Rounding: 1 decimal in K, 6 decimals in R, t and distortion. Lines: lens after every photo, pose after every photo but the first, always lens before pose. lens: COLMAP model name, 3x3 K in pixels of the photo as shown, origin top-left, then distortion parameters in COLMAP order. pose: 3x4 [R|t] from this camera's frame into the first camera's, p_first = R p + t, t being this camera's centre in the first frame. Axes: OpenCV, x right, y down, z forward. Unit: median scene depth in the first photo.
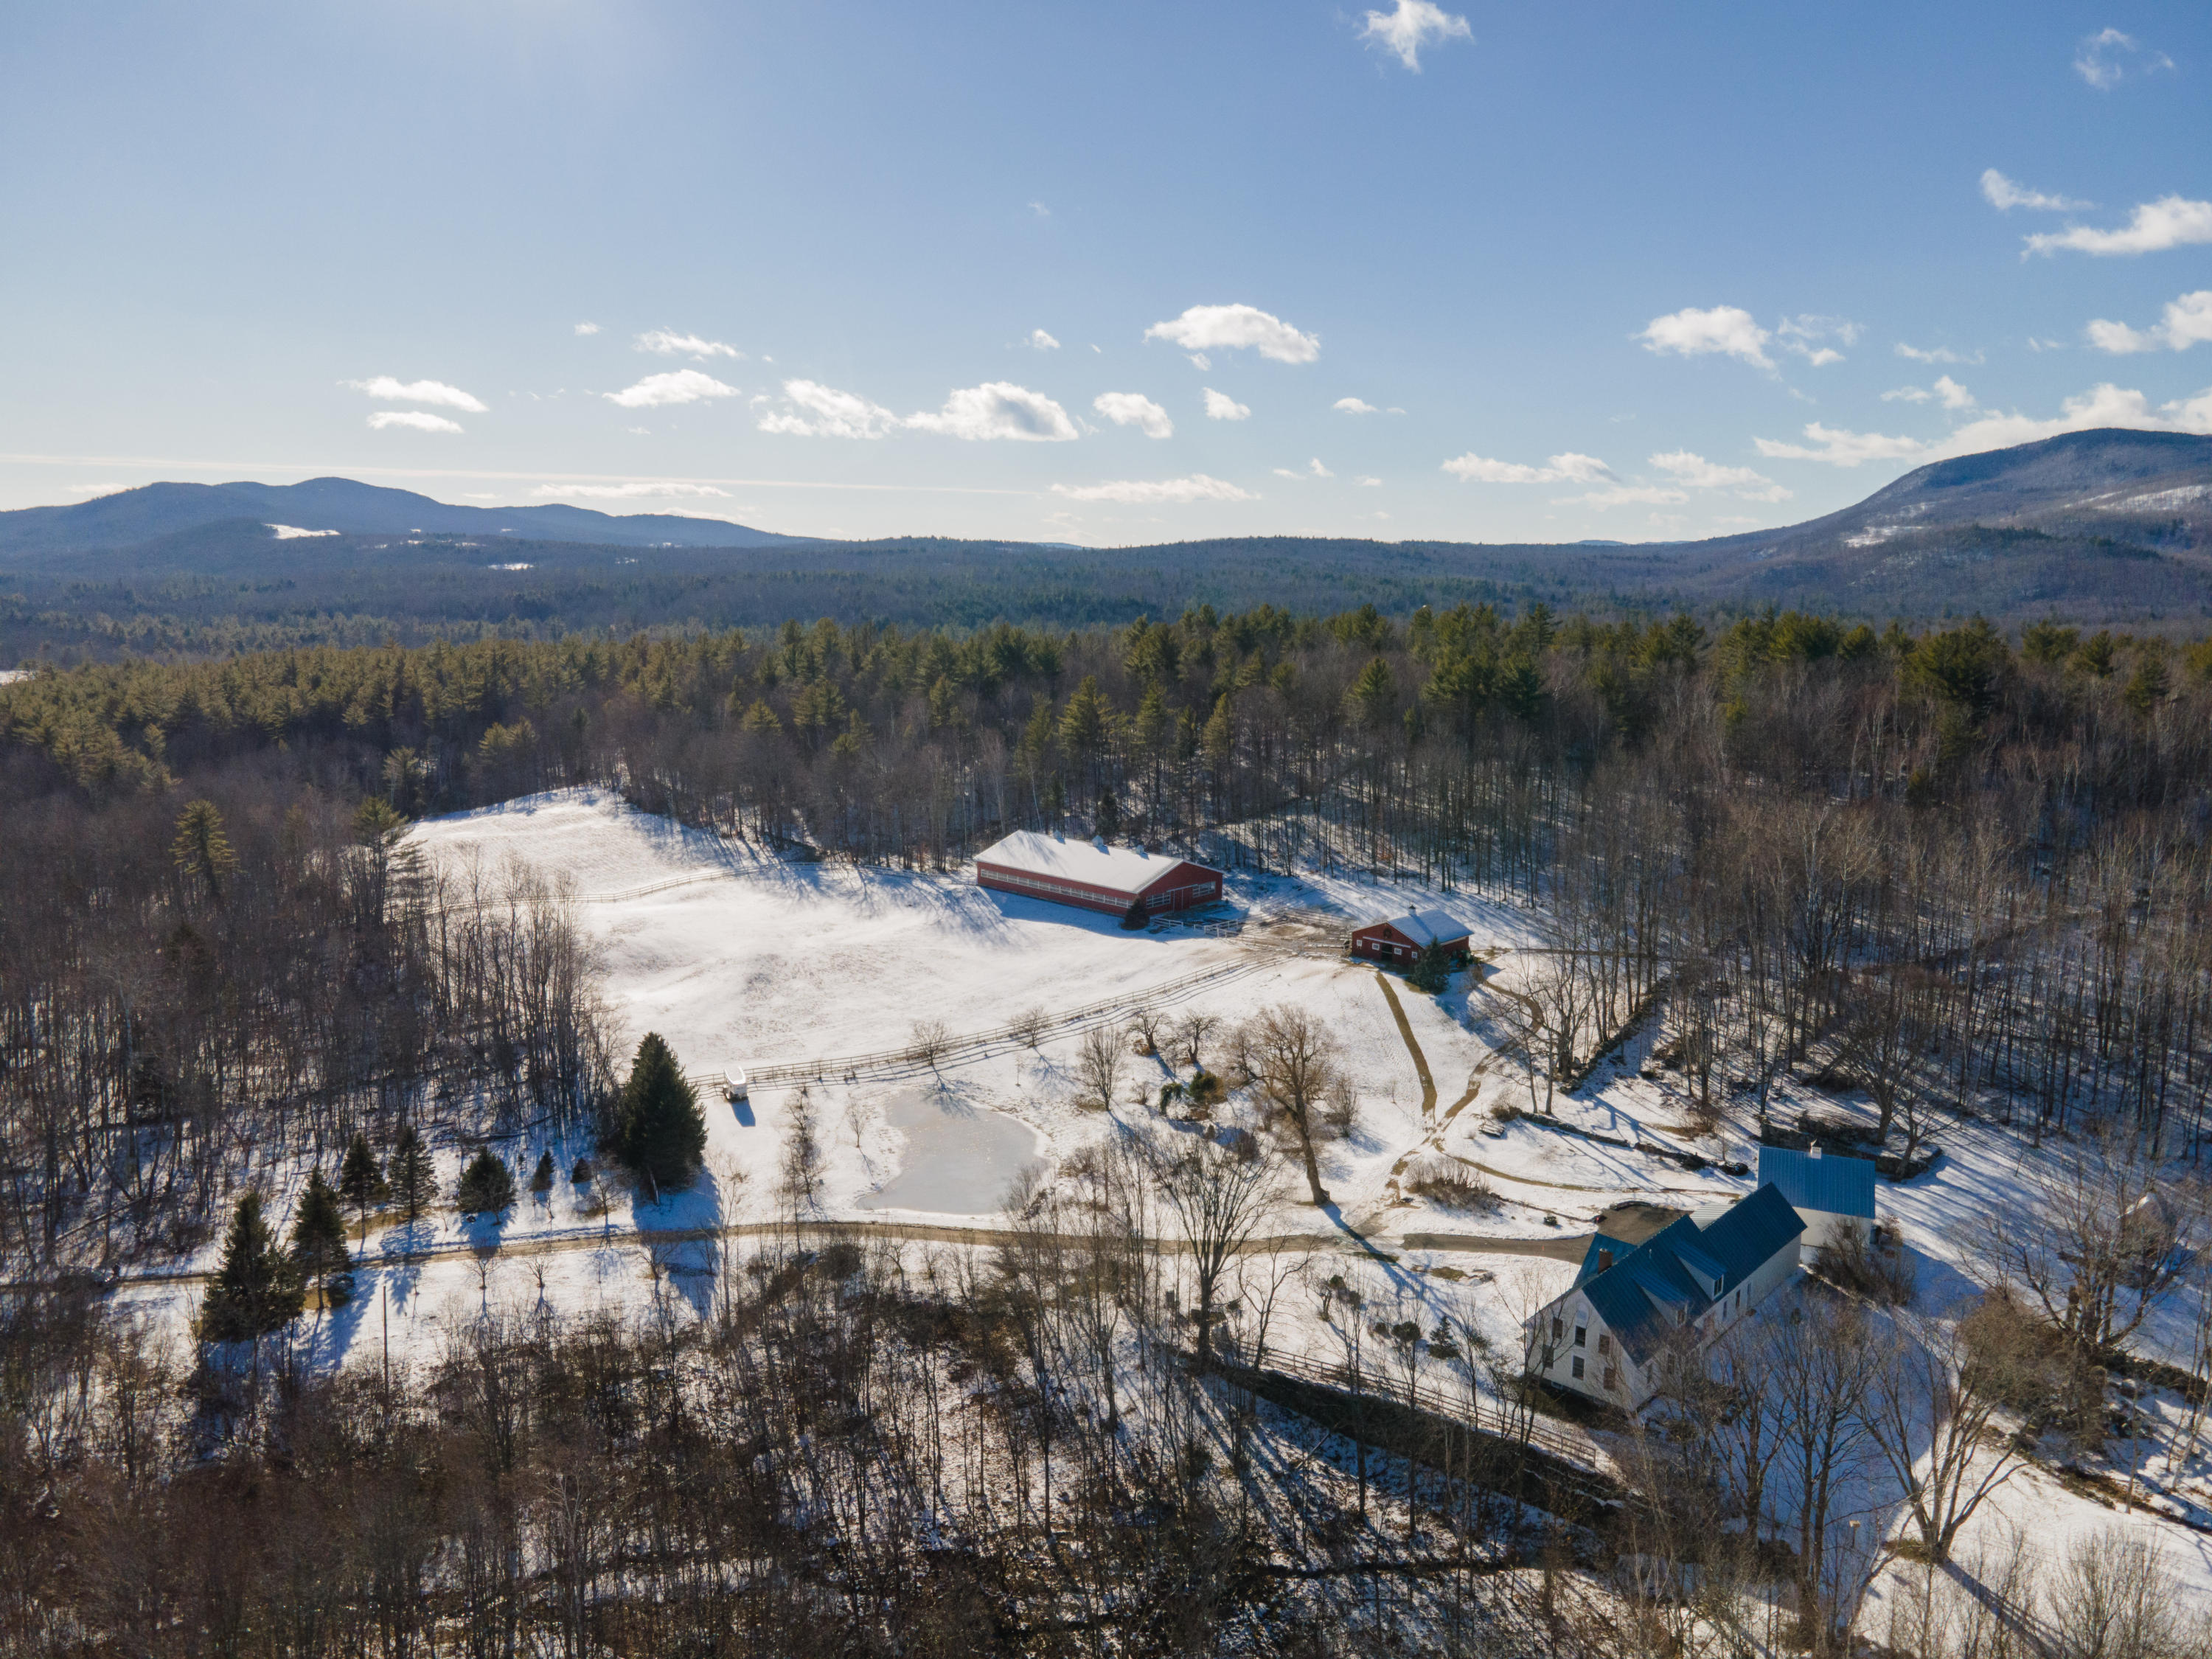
lens RADIAL K [[1601.2, 0, 1096.1], [0, 1601.2, 822.6], [0, 0, 1]] dist [0.034948, 0.018804]
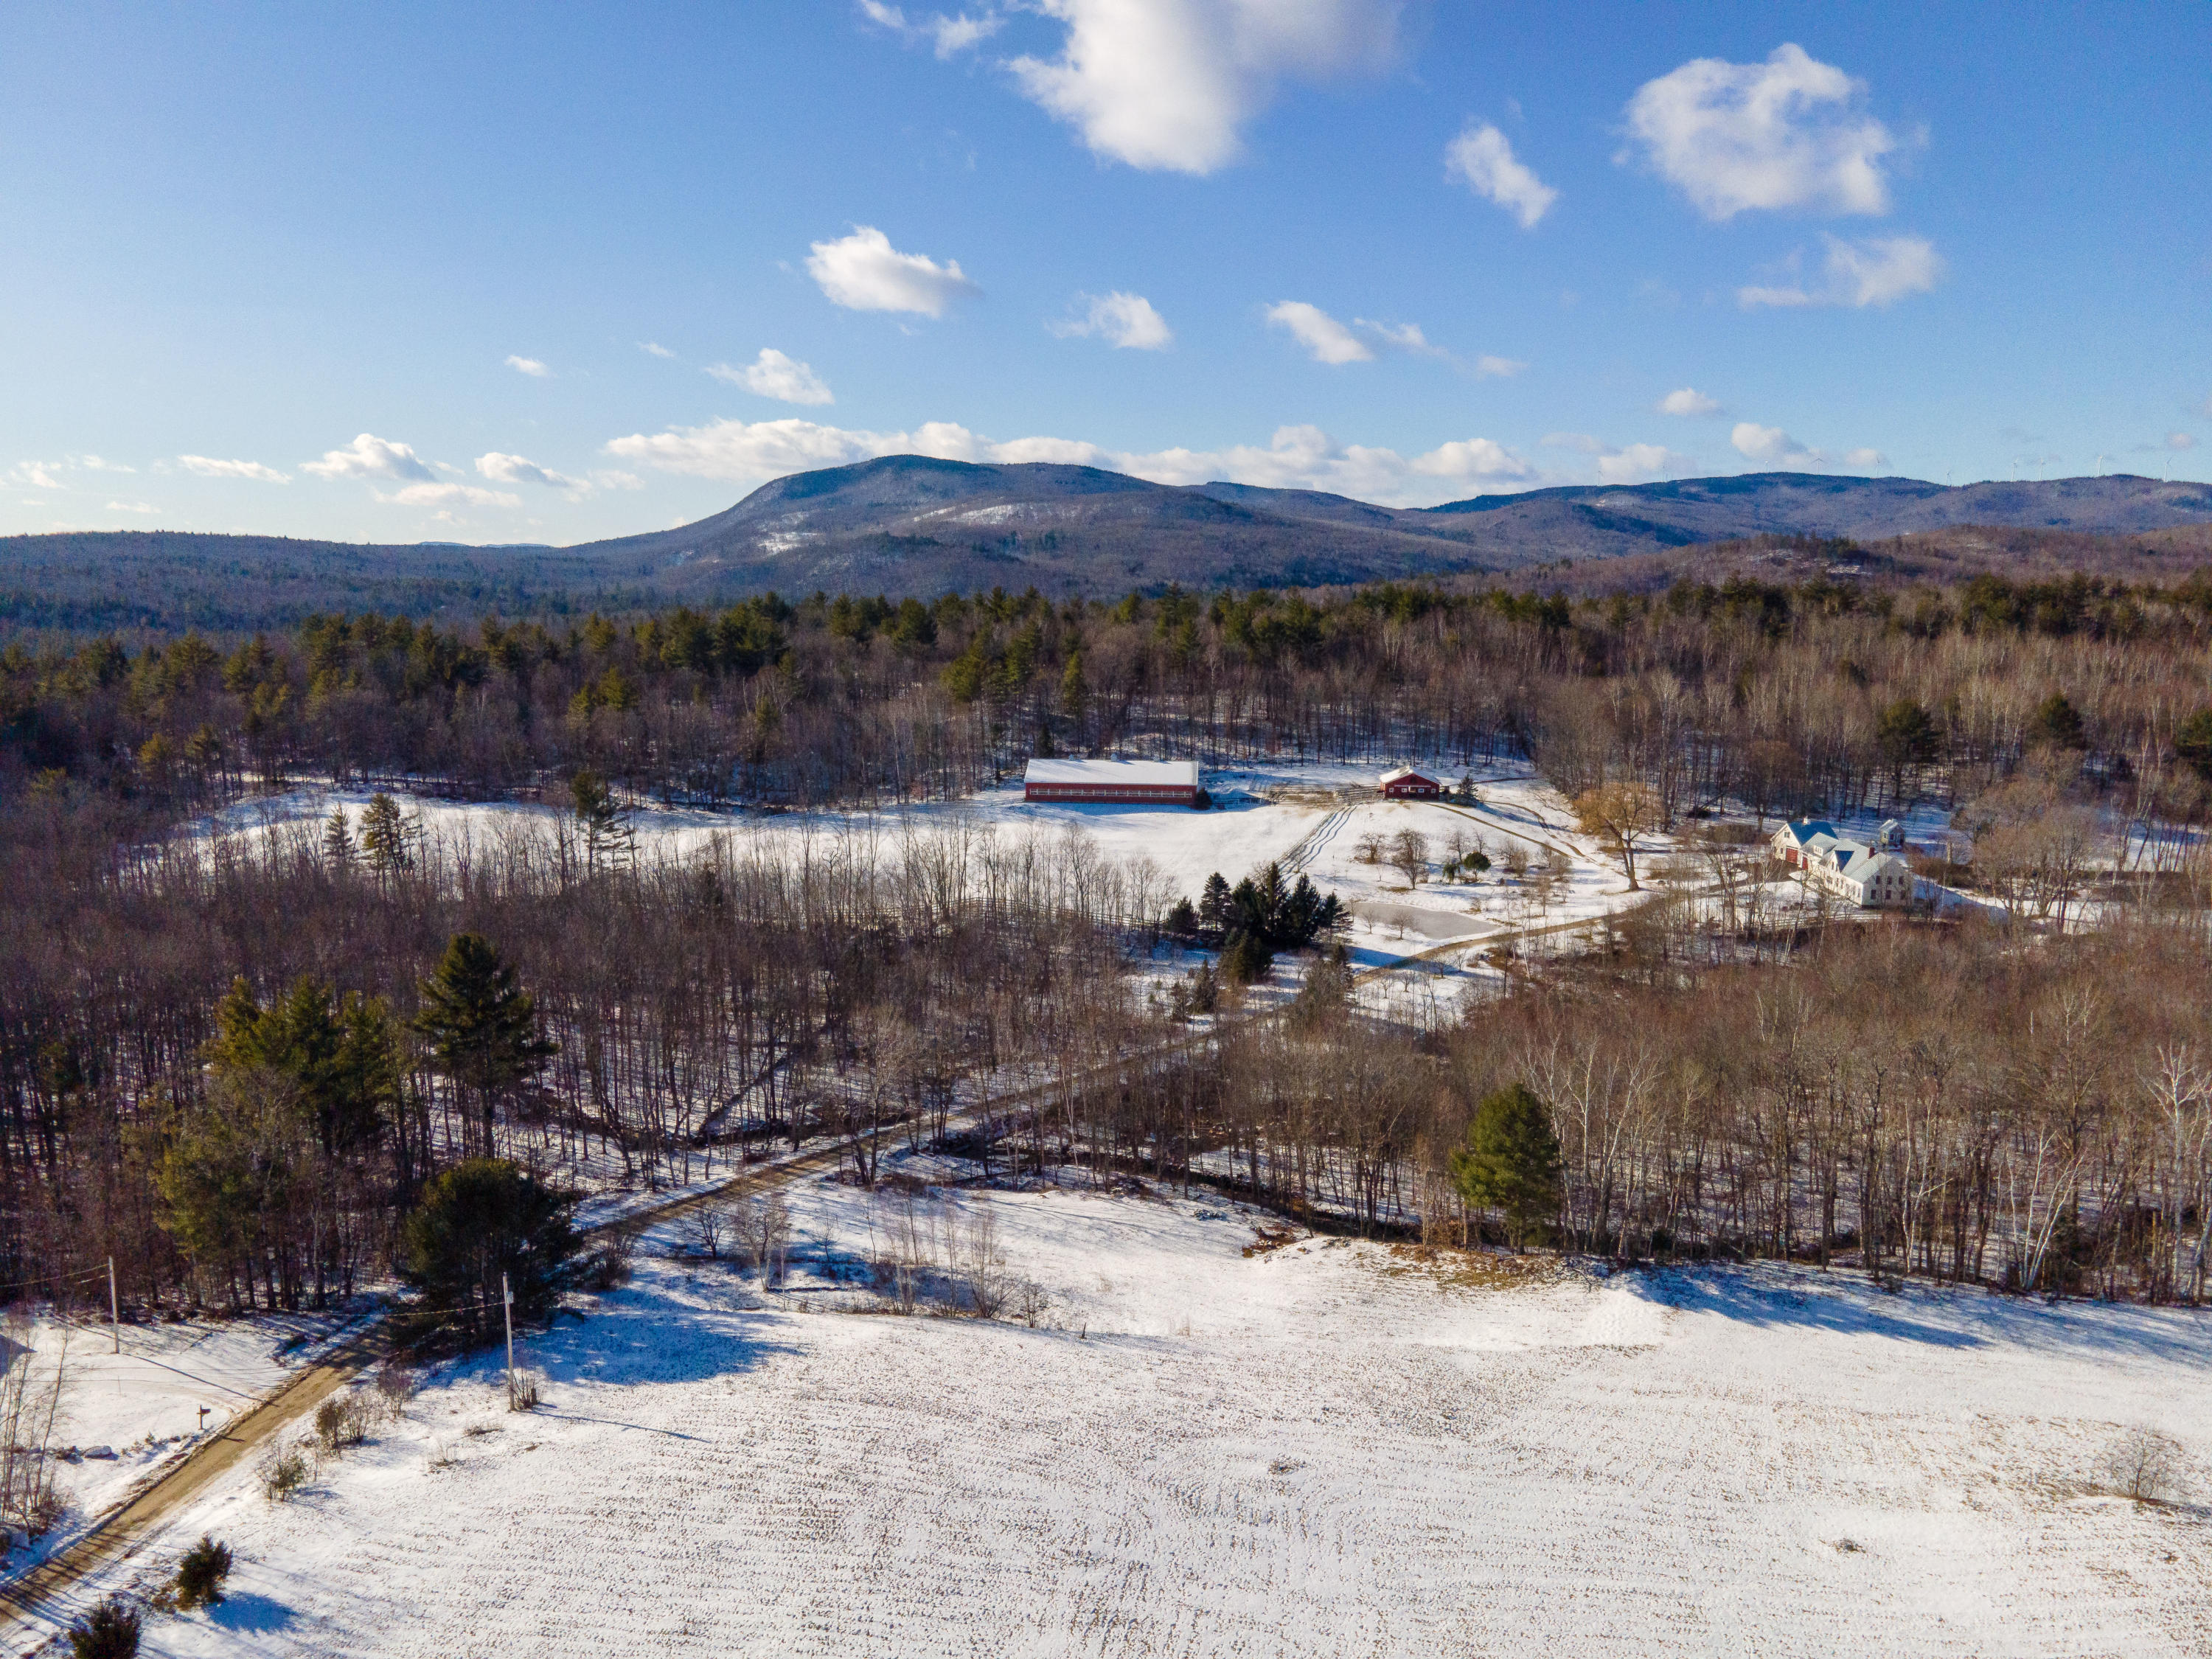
lens RADIAL K [[1601.2, 0, 1100.9], [0, 1601.2, 832.3], [0, 0, 1]] dist [0.034948, 0.018804]
pose [[0.769952, -0.109283, 0.628674, -0.876413], [0.106661, 0.993406, 0.042055, 0.016864], [-0.629124, 0.034674, 0.776531, -0.030251]]
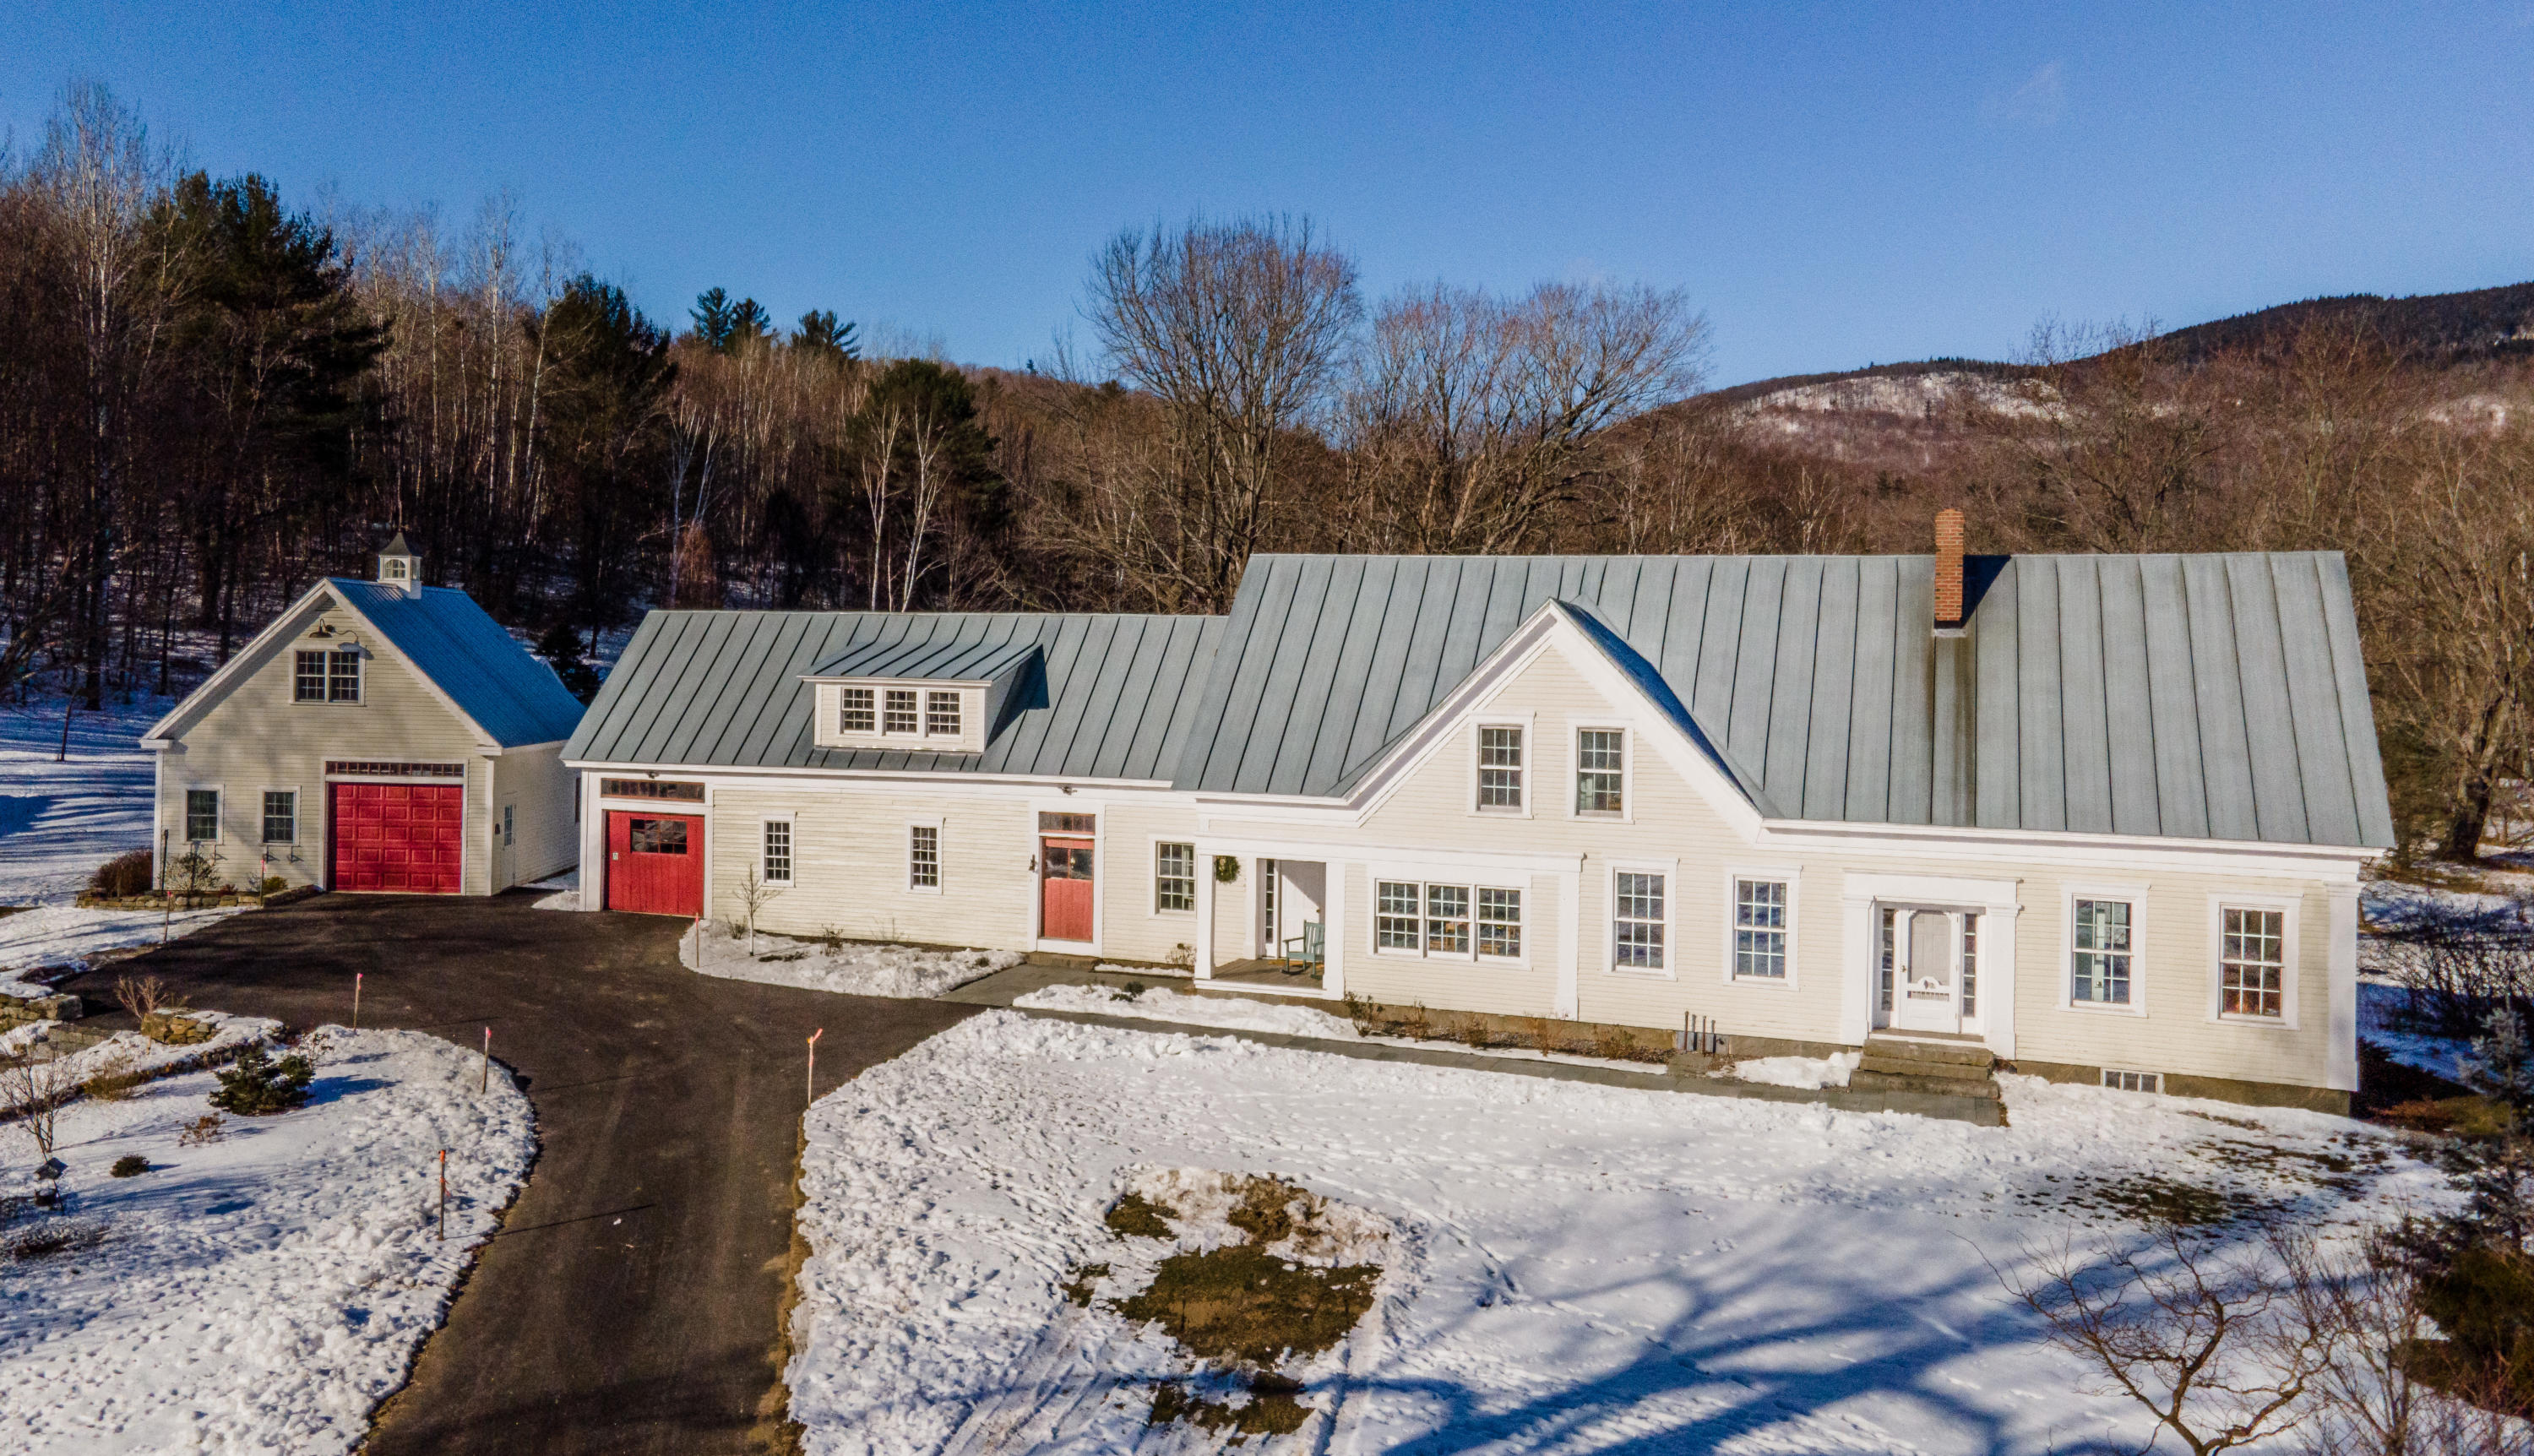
lens RADIAL K [[2054.8, 0, 1145.8], [0, 2054.8, 649.9], [0, 0, 1]] dist [0.020161, 0.051893]
pose [[-0.359781, -0.017025, 0.932882, 0.038107], [0.128849, 0.989347, 0.067748, 0.114464], [-0.924097, 0.144575, -0.353754, 0.555576]]
